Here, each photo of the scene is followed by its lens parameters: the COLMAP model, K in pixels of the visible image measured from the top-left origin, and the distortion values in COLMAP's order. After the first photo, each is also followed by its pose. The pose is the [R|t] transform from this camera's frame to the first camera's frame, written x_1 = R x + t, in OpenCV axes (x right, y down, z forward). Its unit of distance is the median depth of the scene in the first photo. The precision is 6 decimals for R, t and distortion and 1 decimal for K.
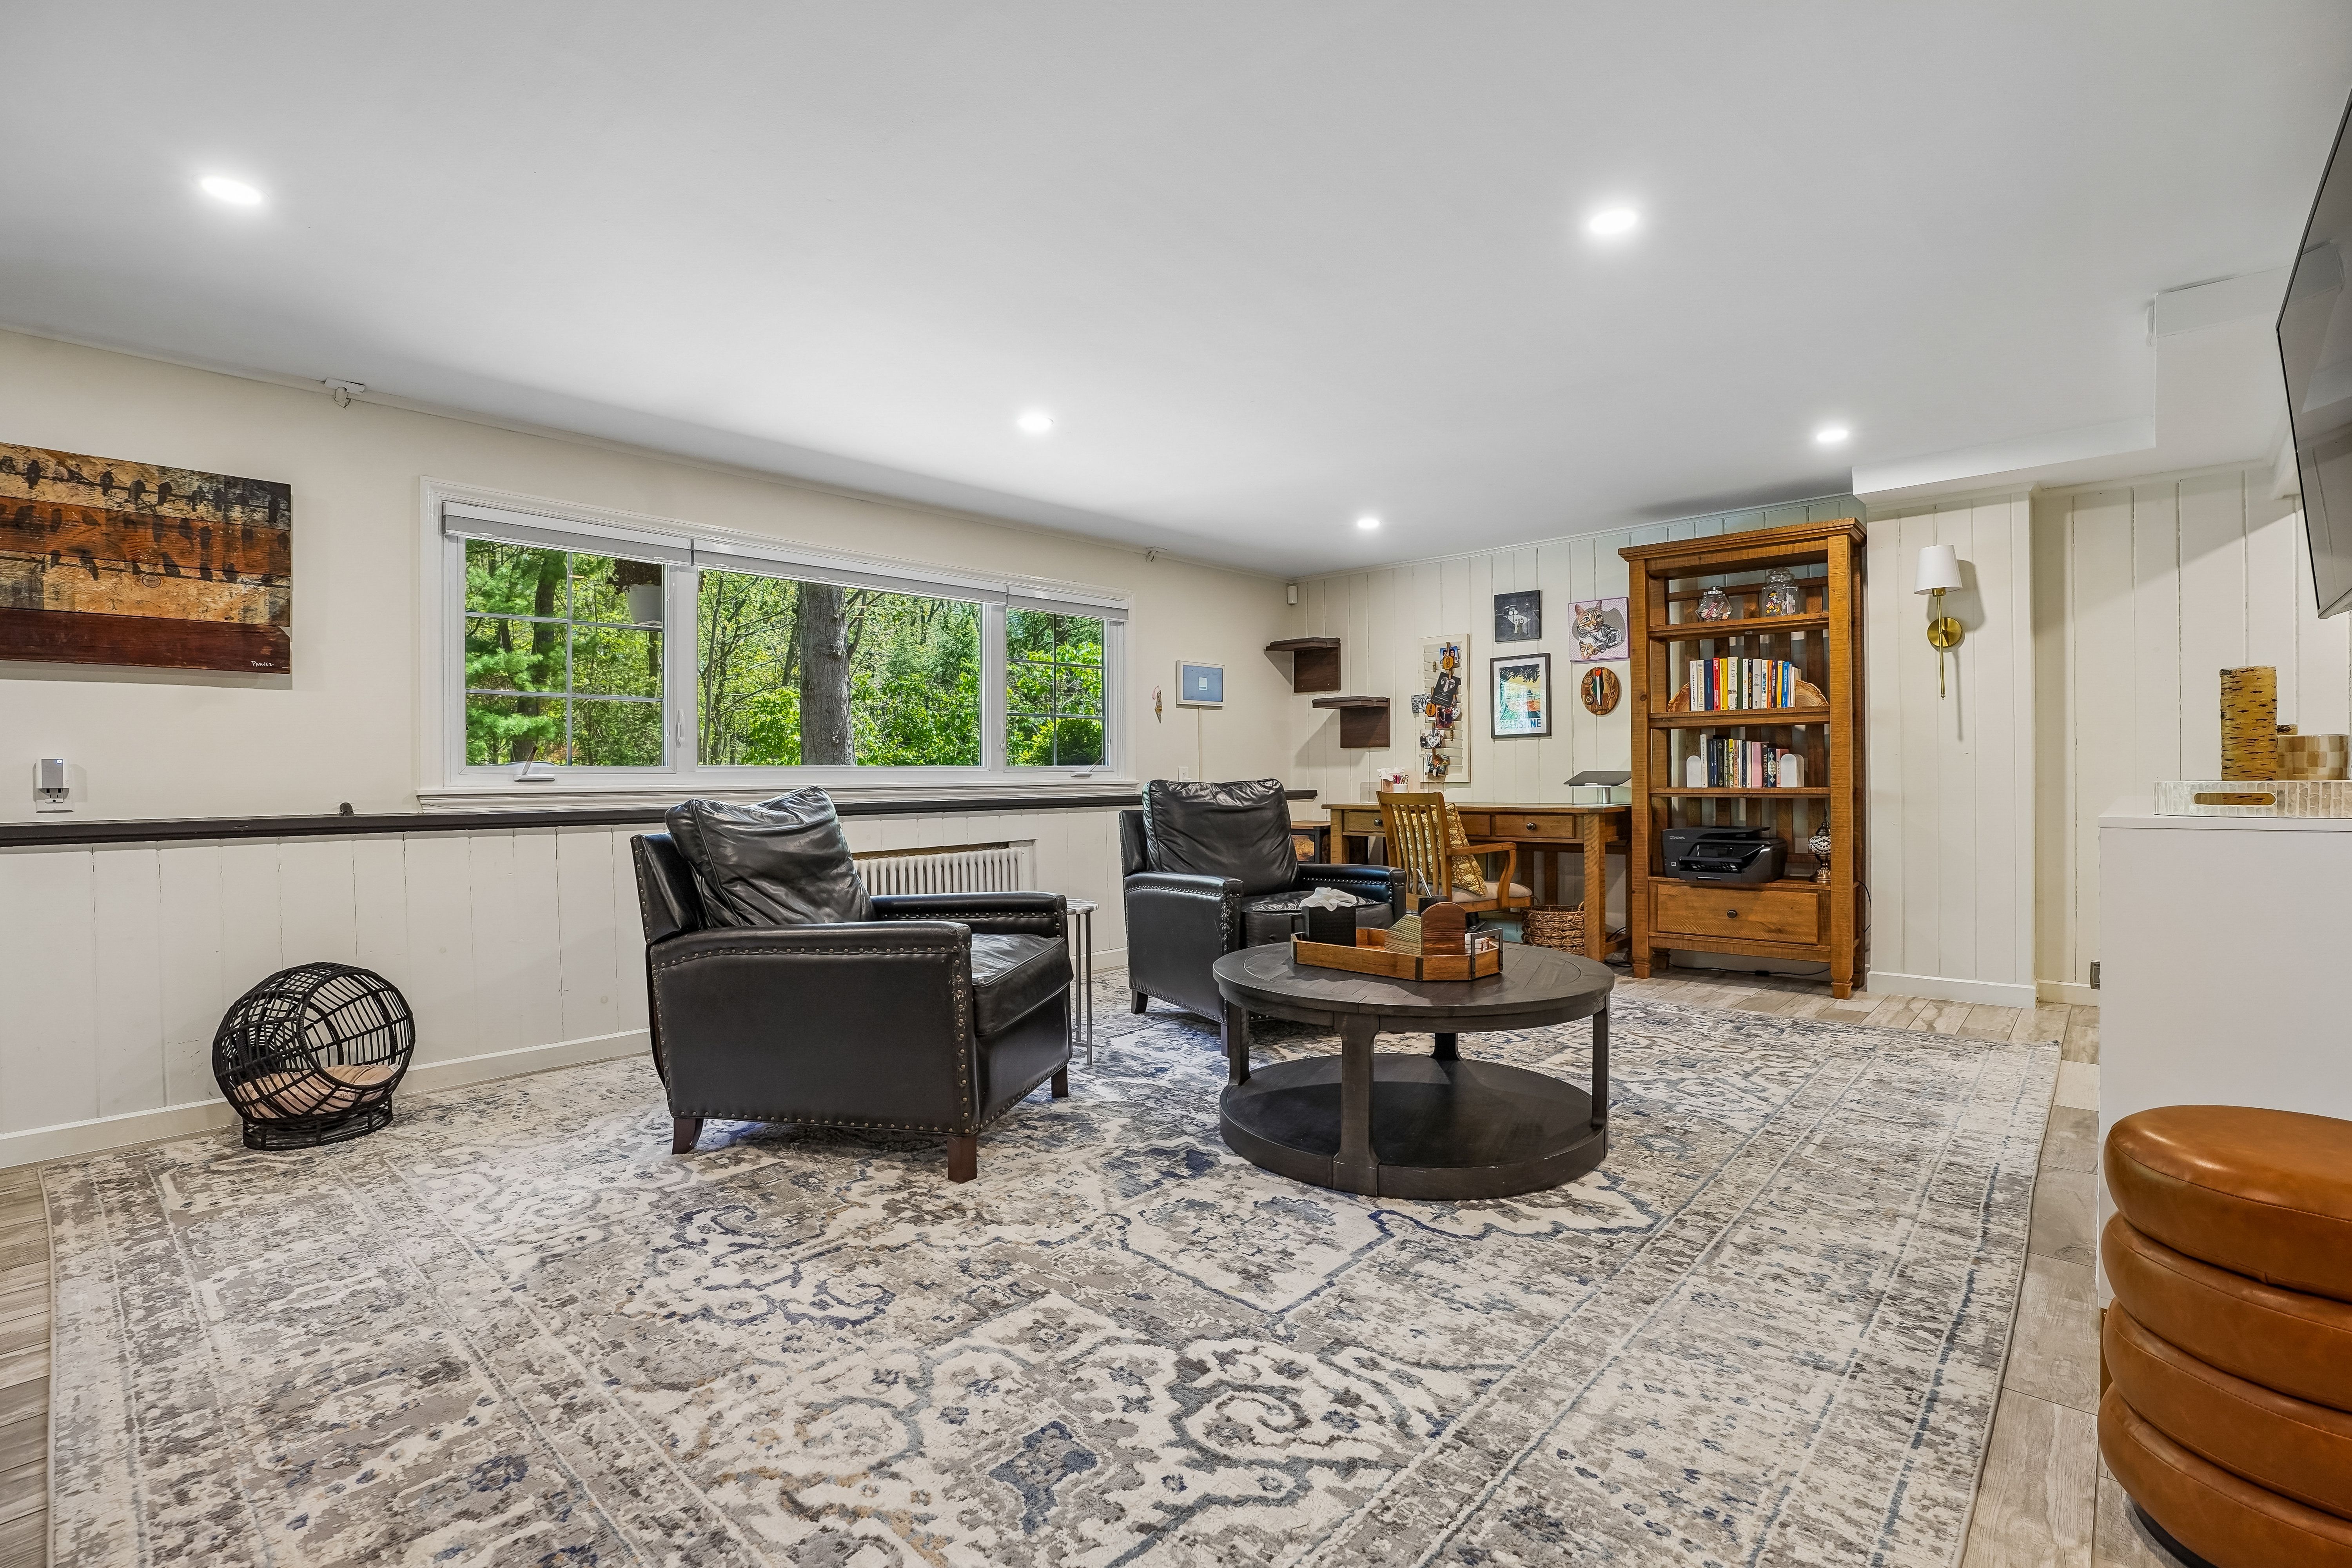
lens RADIAL K [[1076.0, 0, 1176.0], [0, 1076.0, 784.0], [0, 0, 1]] dist [-0.060297, 0.014419]
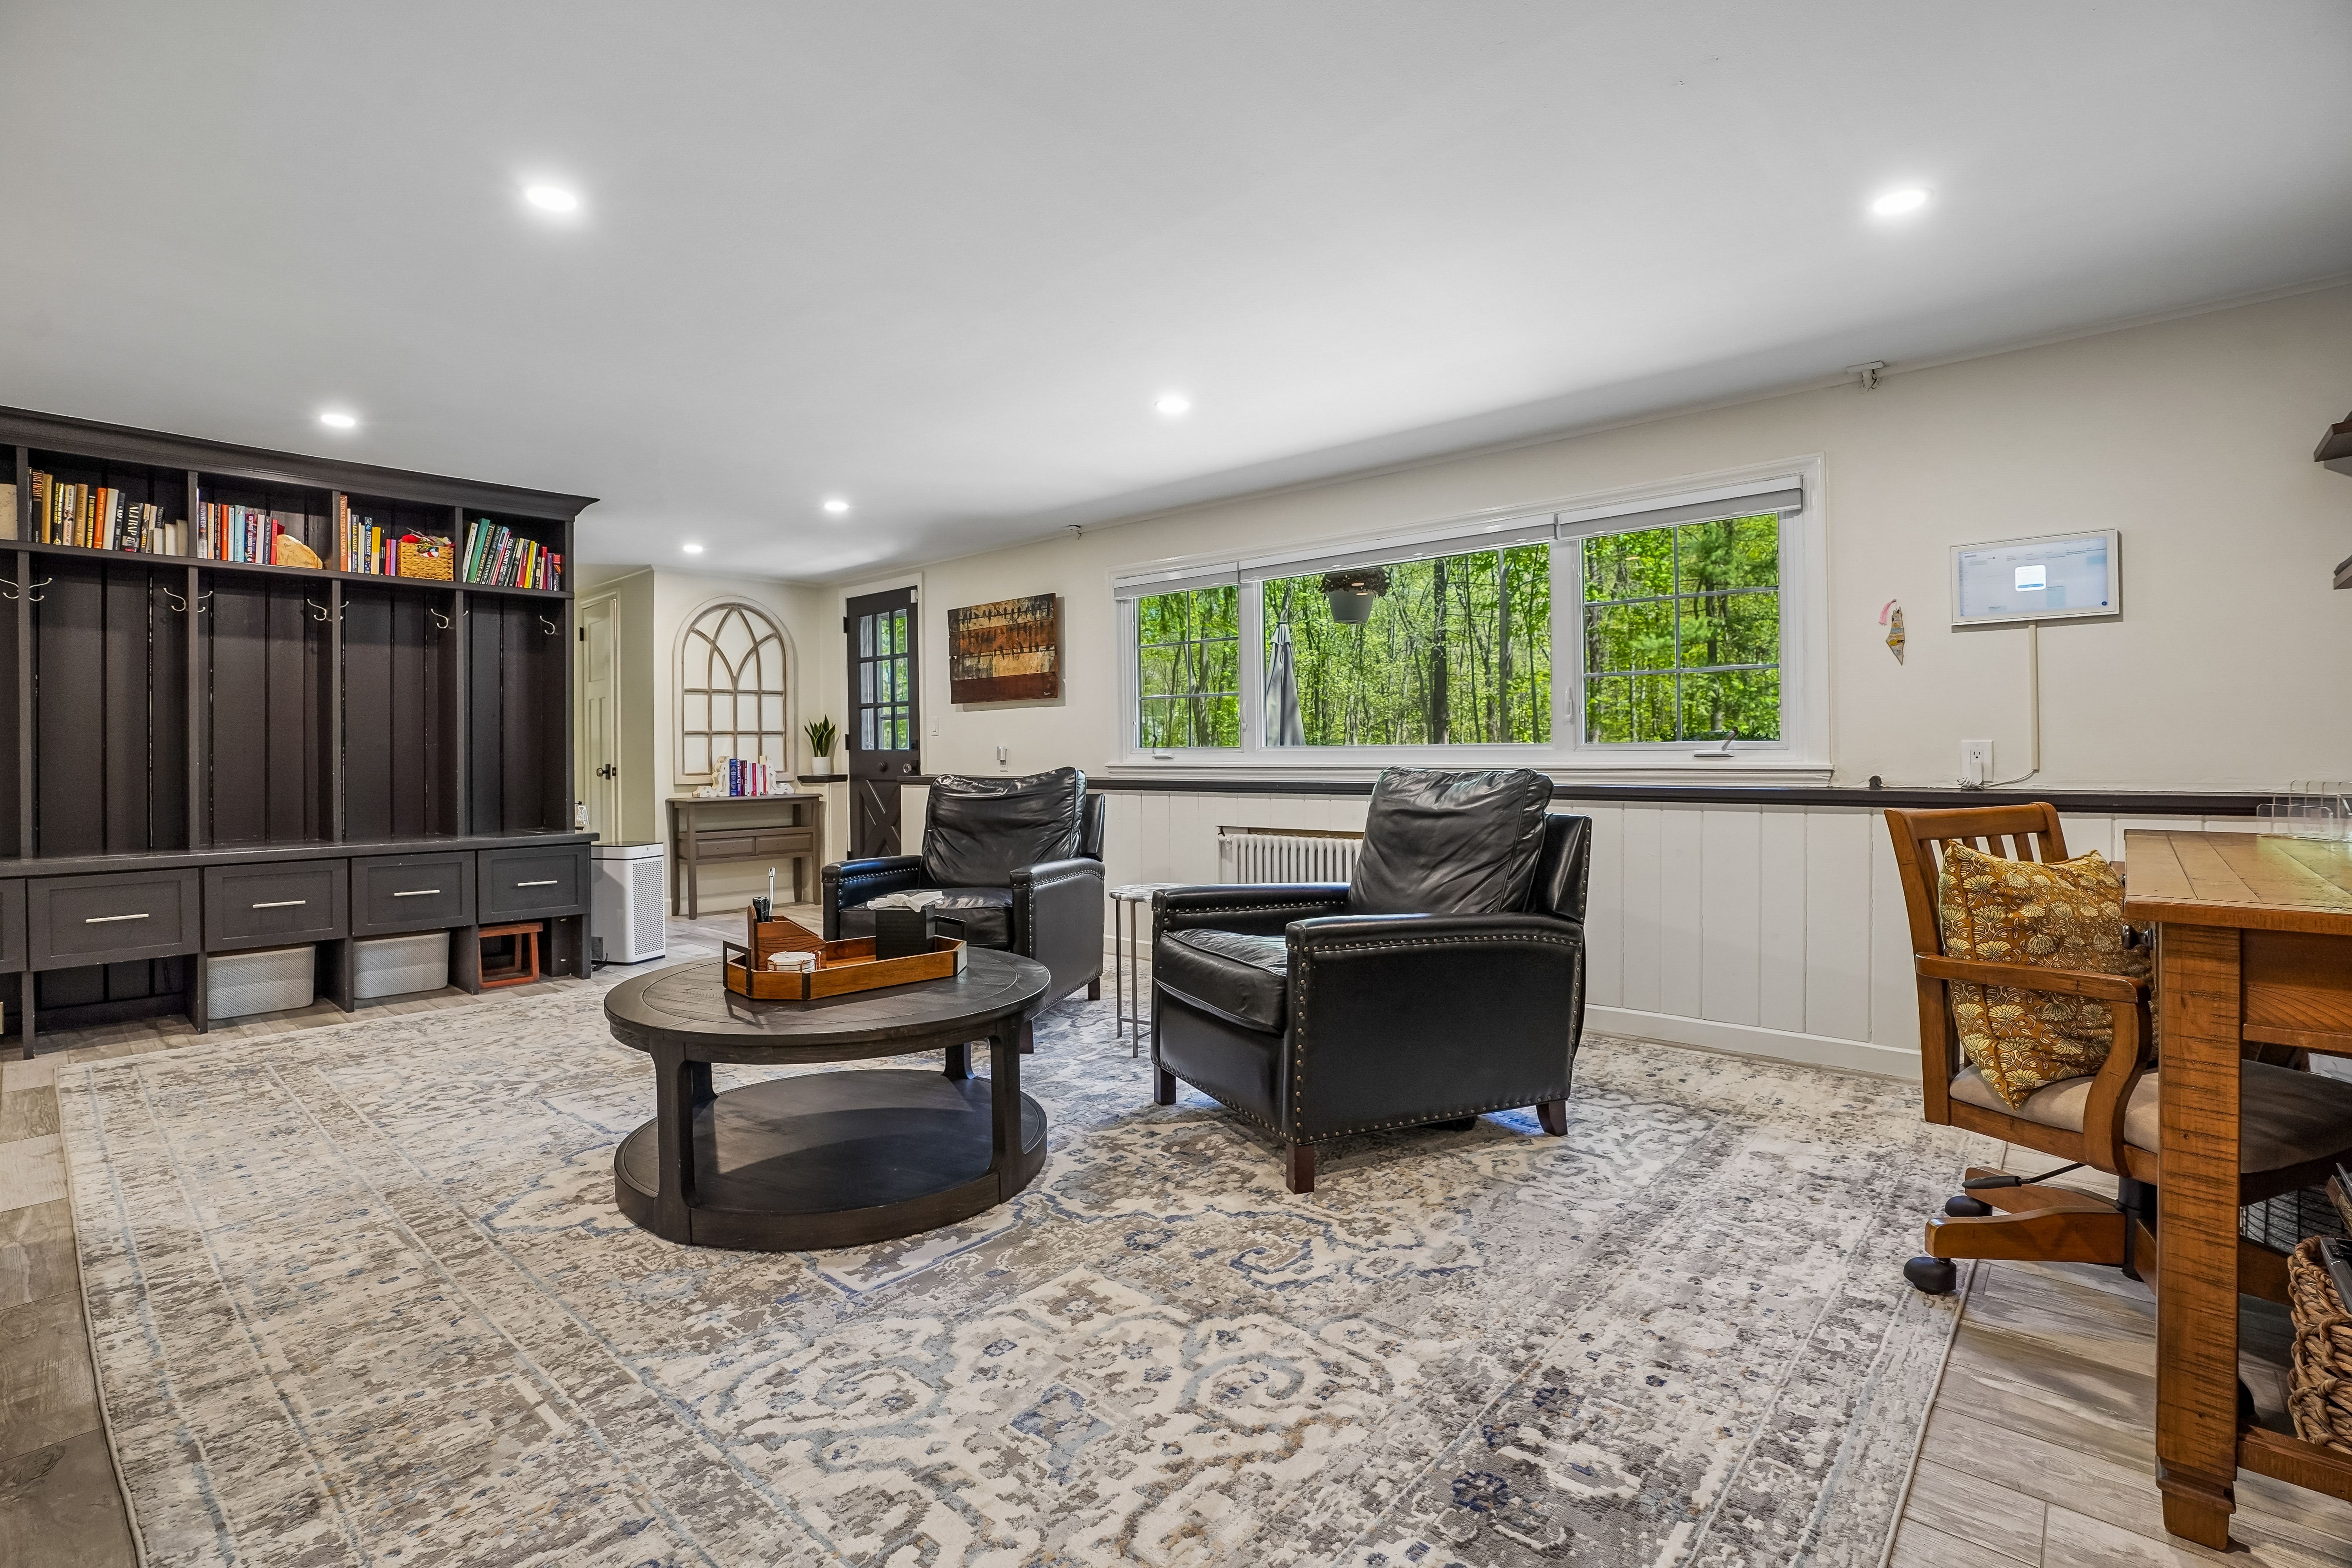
lens RADIAL K [[1076.0, 0, 1176.0], [0, 1076.0, 784.0], [0, 0, 1]] dist [-0.060297, 0.014419]
pose [[0.023102, 0.041317, -0.998879, 1.086174], [0.001684, 0.999143, 0.041367, -0.034865], [0.999732, -0.002638, 0.023012, 1.226350]]
